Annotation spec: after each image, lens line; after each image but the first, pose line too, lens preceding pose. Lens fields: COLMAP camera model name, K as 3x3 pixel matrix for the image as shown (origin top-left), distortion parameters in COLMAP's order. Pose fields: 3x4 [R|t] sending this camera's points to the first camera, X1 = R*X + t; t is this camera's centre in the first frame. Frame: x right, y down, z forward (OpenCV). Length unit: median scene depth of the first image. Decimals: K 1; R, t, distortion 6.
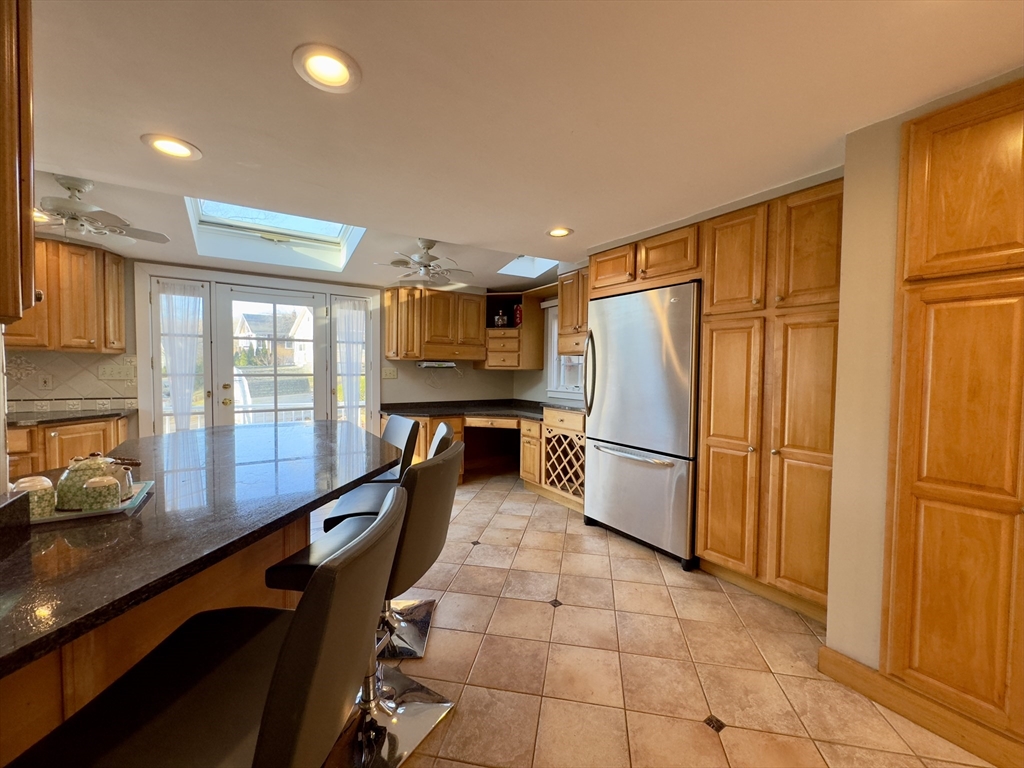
lens RADIAL K [[404.9, 0, 510.4], [0, 404.9, 382.2], [0, 0, 1]] dist [-0.003571, 0.000540]
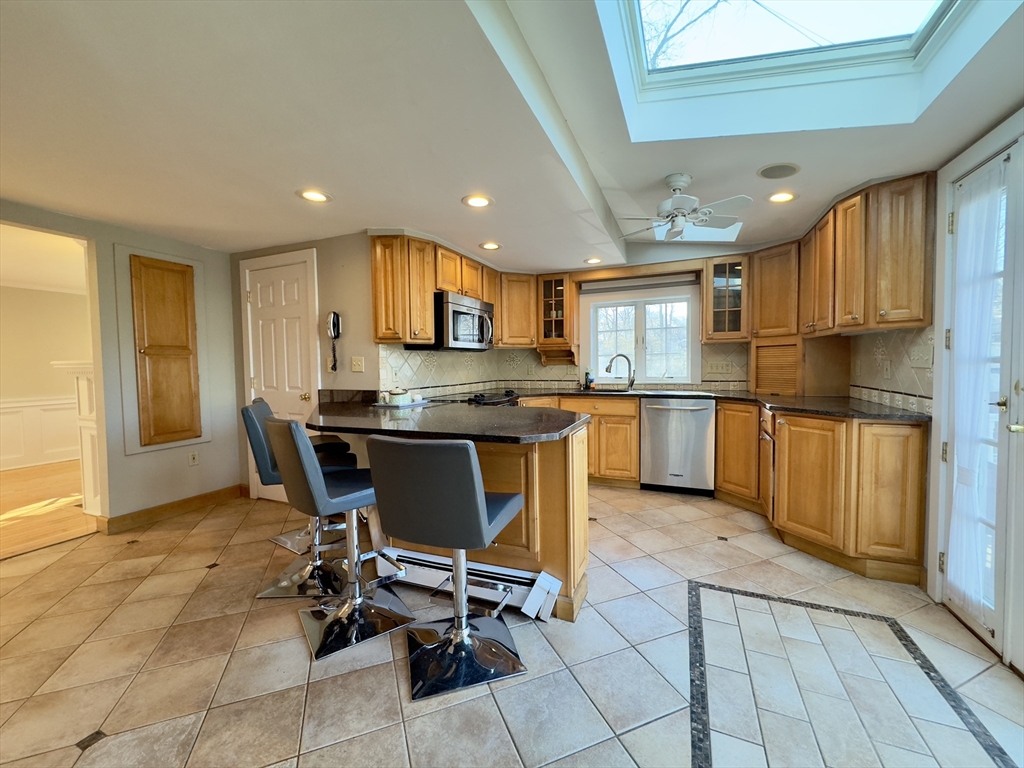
lens RADIAL K [[404.9, 0, 510.4], [0, 404.9, 382.2], [0, 0, 1]] dist [-0.003571, 0.000540]
pose [[-0.837705, 0.023693, -0.545609, -0.088425], [-0.015709, 0.997600, 0.067441, -0.024458], [0.545897, 0.065066, -0.835322, 1.704176]]
